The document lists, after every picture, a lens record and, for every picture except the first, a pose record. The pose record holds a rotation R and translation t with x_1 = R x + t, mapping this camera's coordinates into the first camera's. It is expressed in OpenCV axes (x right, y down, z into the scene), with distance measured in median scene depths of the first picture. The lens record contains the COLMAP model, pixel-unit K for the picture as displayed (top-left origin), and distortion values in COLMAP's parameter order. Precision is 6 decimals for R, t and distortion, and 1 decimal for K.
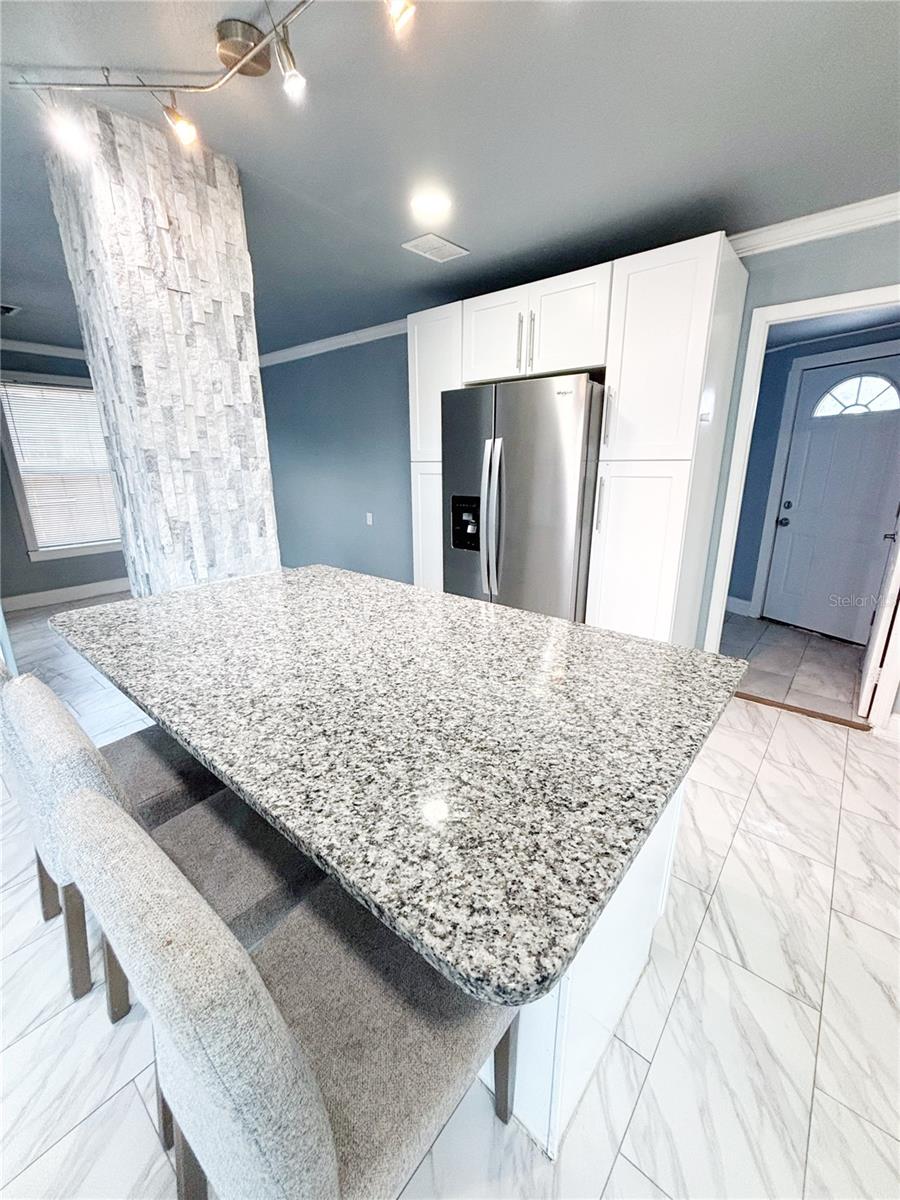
lens RADIAL K [[484.3, 0, 449.7], [0, 484.3, 599.7], [0, 0, 1]] dist [0.001660, 0.000535]
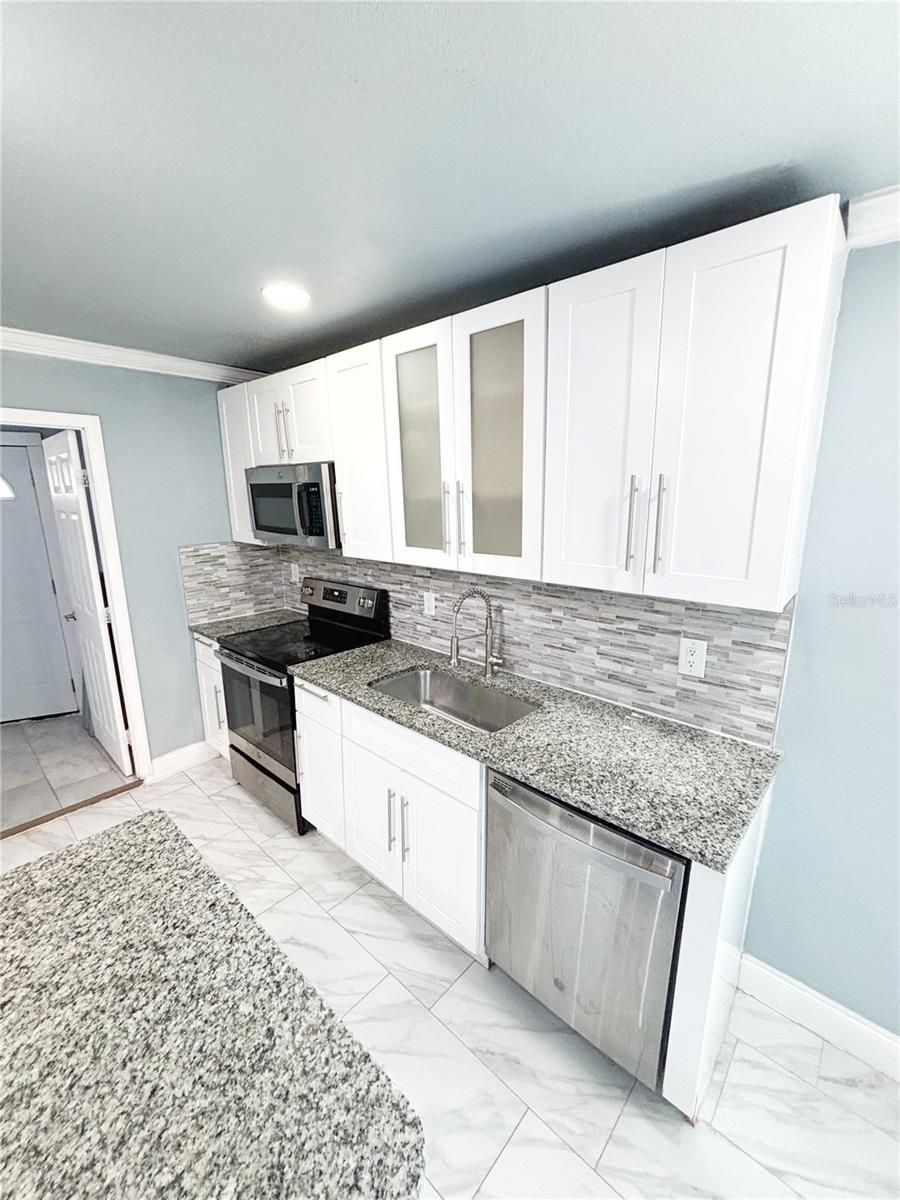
lens RADIAL K [[492.5, 0, 449.9], [0, 492.5, 599.3], [0, 0, 1]] dist [0.004125, -0.000716]
pose [[0.037724, -0.210674, 0.976828, -0.227214], [0.284069, 0.939456, 0.191644, -0.226639], [-0.958061, 0.270257, 0.095286, 0.102159]]
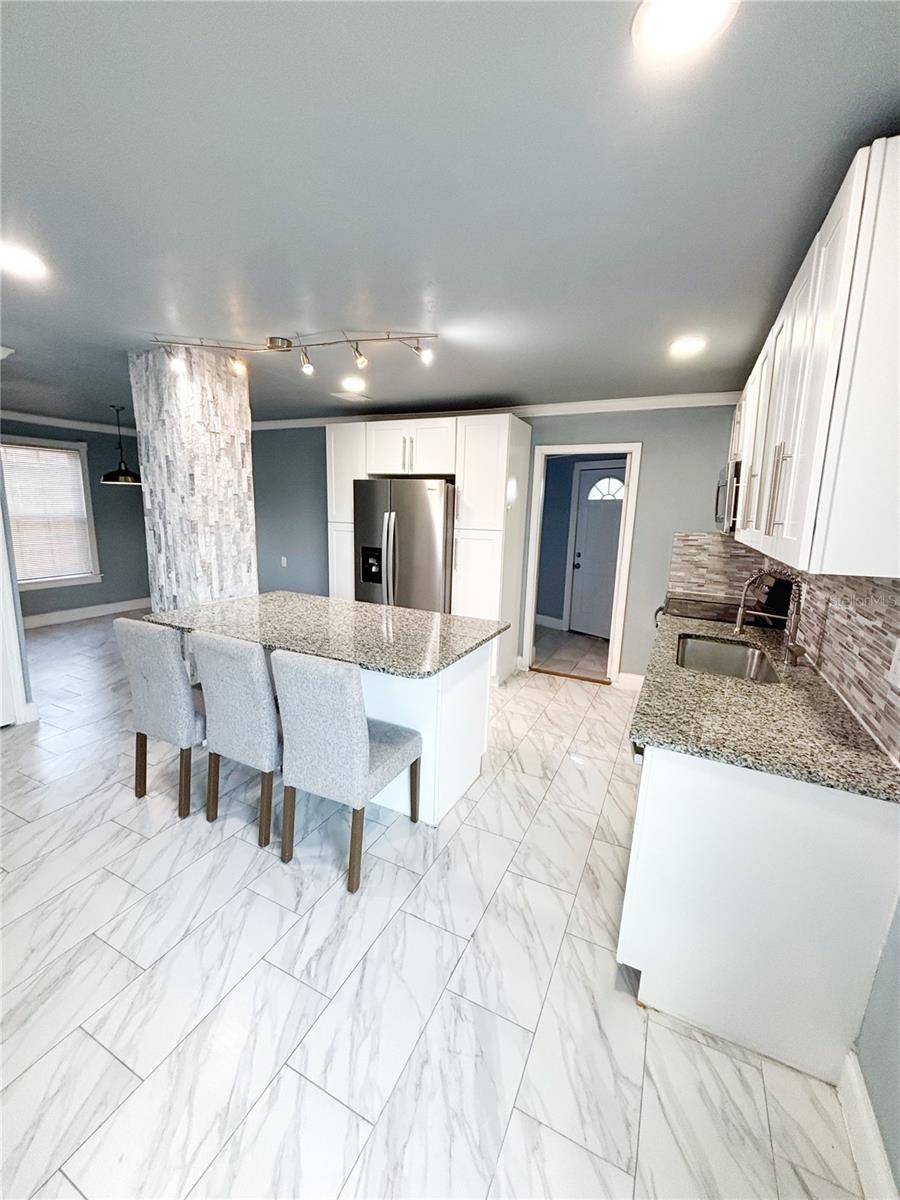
lens RADIAL K [[484.3, 0, 449.7], [0, 484.3, 599.7], [0, 0, 1]] dist [0.001660, 0.000535]
pose [[0.968586, -0.013440, 0.248316, -0.169604], [0.035923, 0.995627, -0.086235, 0.140164], [-0.246071, 0.092446, 0.964833, -0.803797]]
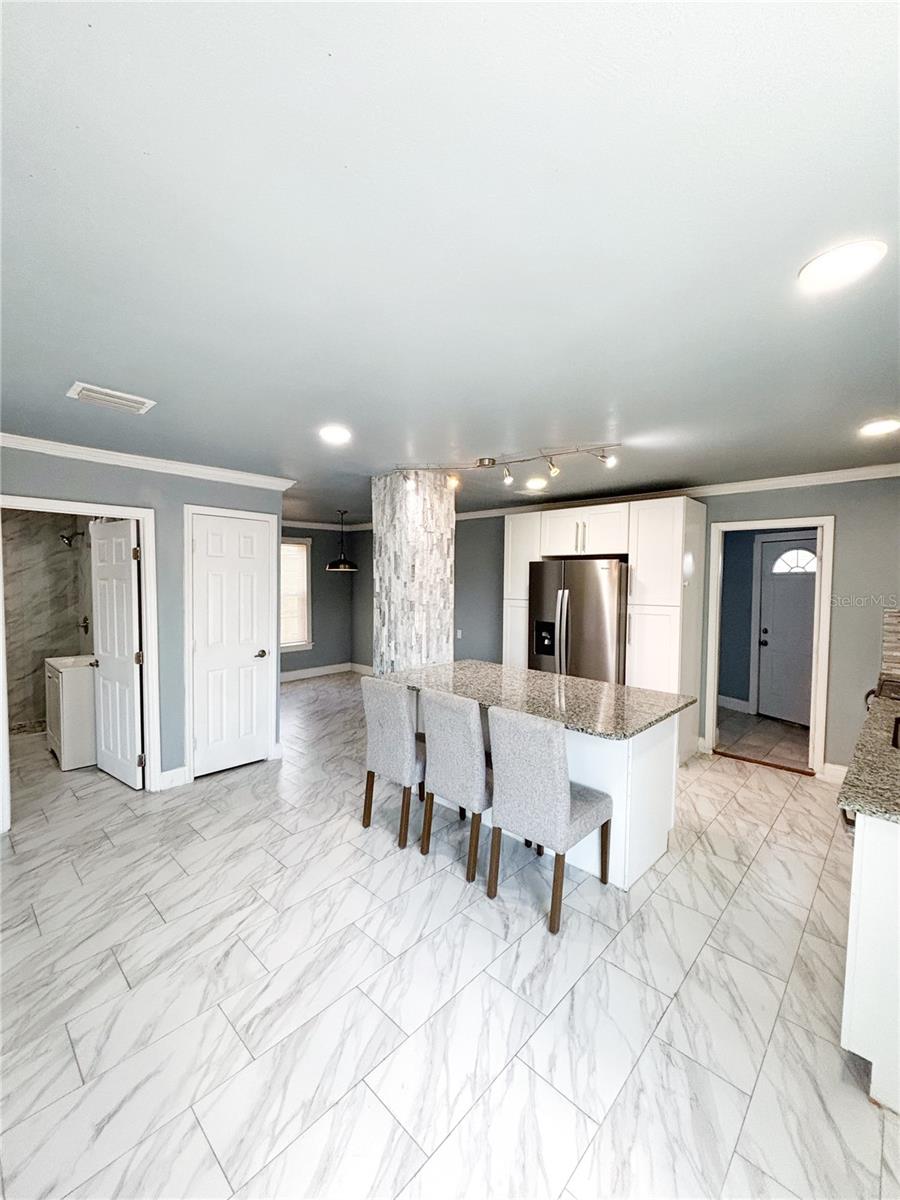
lens RADIAL K [[492.5, 0, 449.9], [0, 492.5, 599.3], [0, 0, 1]] dist [0.004125, -0.000716]
pose [[0.998551, 0.015295, -0.051601, -0.330696], [-0.027102, 0.971234, -0.236581, 0.182790], [0.046498, 0.237637, 0.970240, -1.047971]]
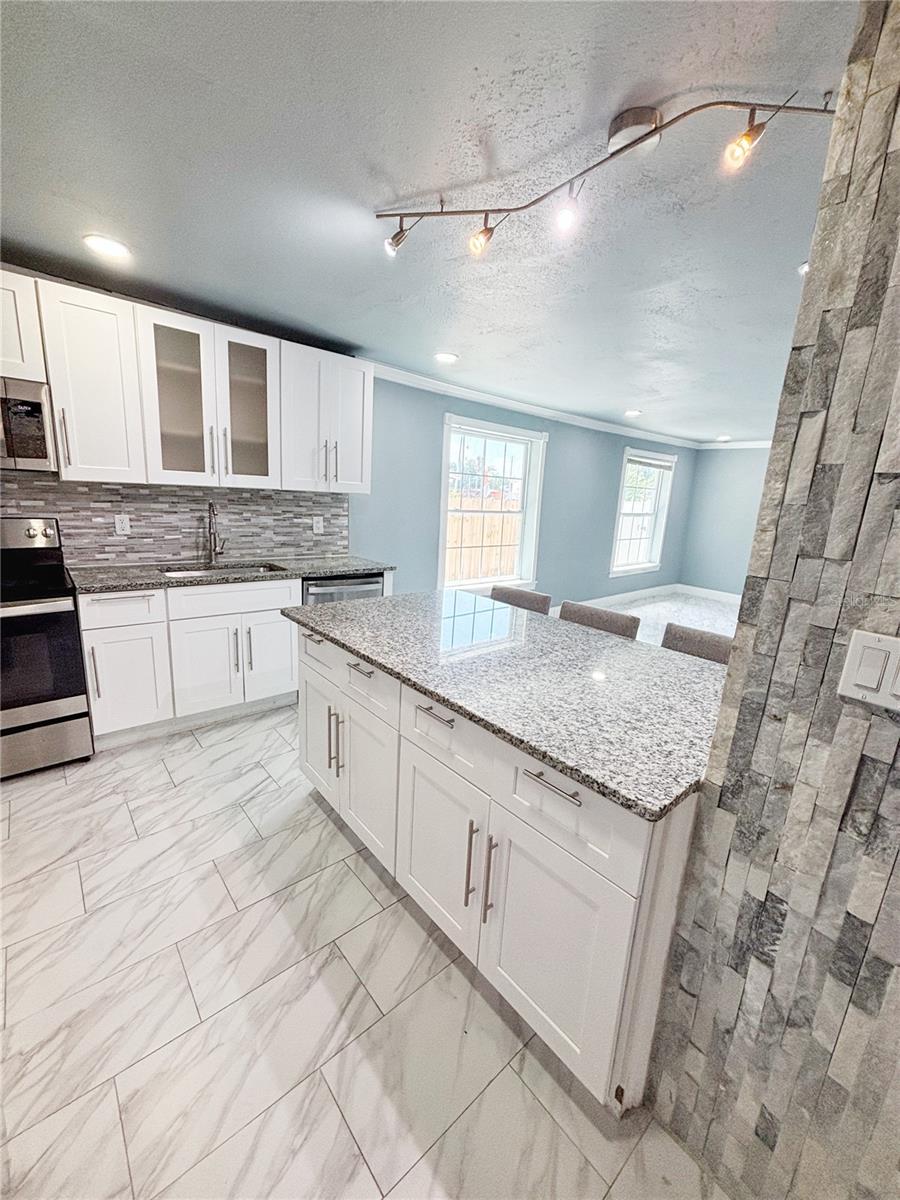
lens RADIAL K [[484.3, 0, 449.7], [0, 484.3, 599.7], [0, 0, 1]] dist [0.001660, 0.000535]
pose [[-0.986350, -0.086938, 0.139844, -0.189909], [-0.009793, 0.878732, 0.477216, -0.534776], [-0.164373, 0.469332, -0.867588, 1.680774]]
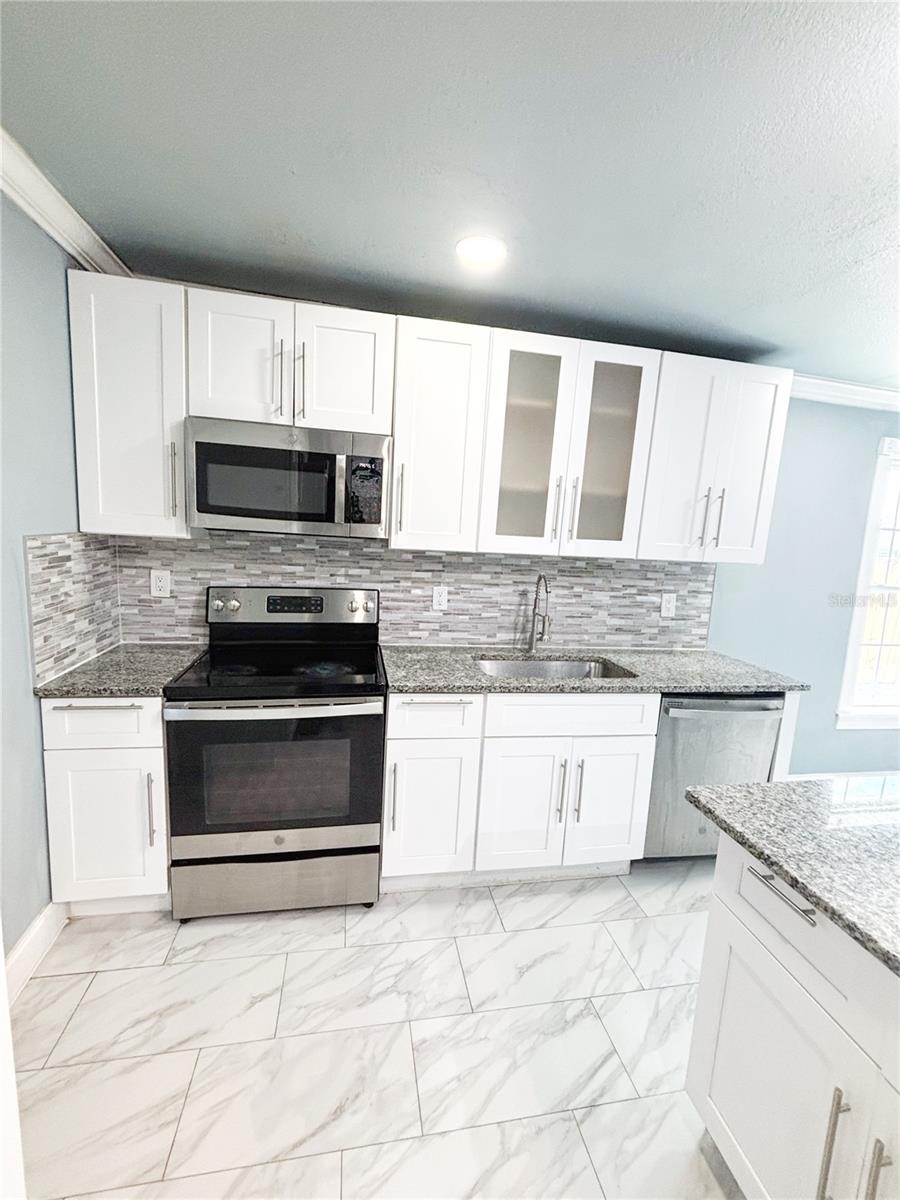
lens RADIAL K [[510.0, 0, 448.5], [0, 510.0, 598.3], [0, 0, 1]] dist [0.002512, 0.000265]
pose [[-0.773573, -0.129521, 0.620329, 0.256414], [0.123574, 0.929267, 0.348127, -0.457172], [-0.621541, 0.345958, -0.702851, 1.303680]]
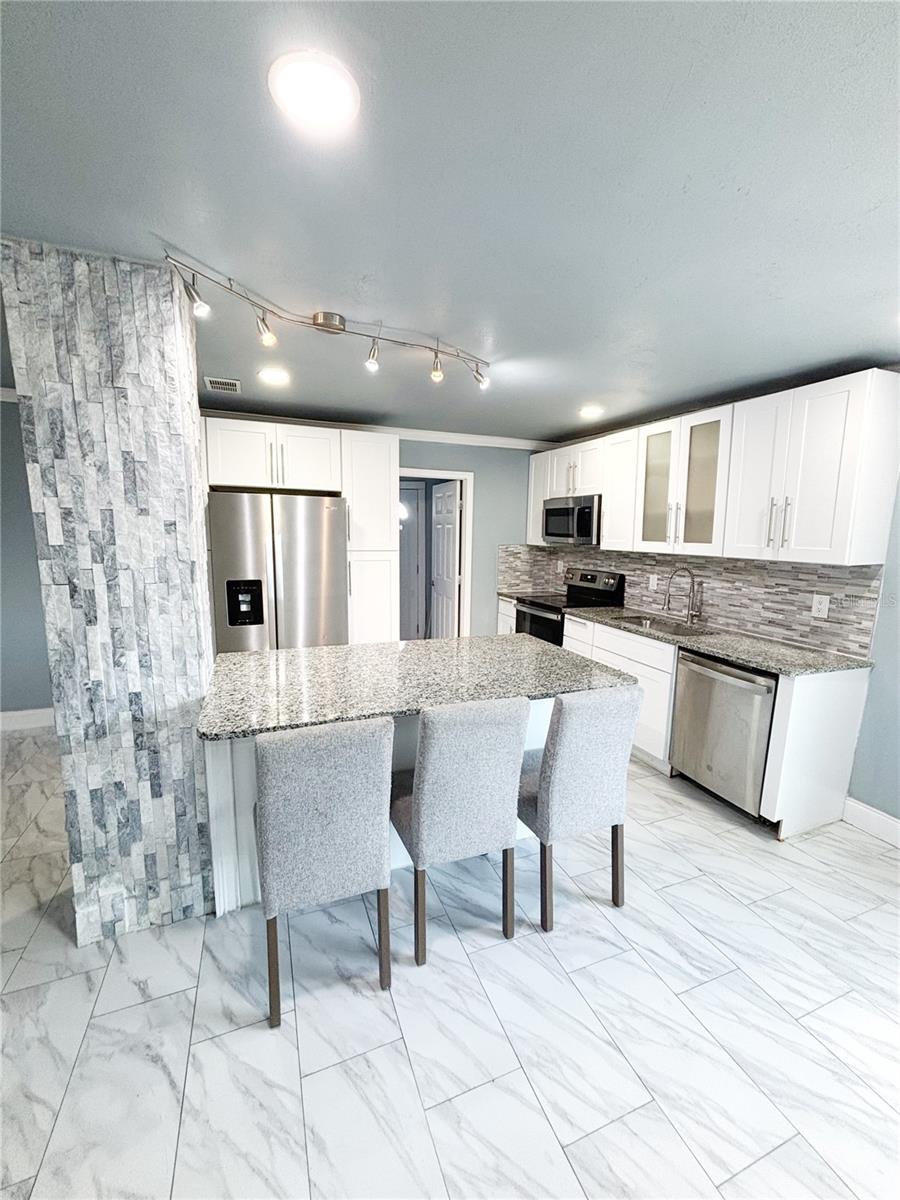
lens RADIAL K [[483.0, 0, 449.6], [0, 483.0, 600.3], [0, 0, 1]] dist [-0.002962, 0.004779]
pose [[0.469133, -0.116752, 0.875376, -1.234670], [0.226672, 0.973935, 0.008419, -0.106761], [-0.853542, 0.194474, 0.483369, 0.038650]]
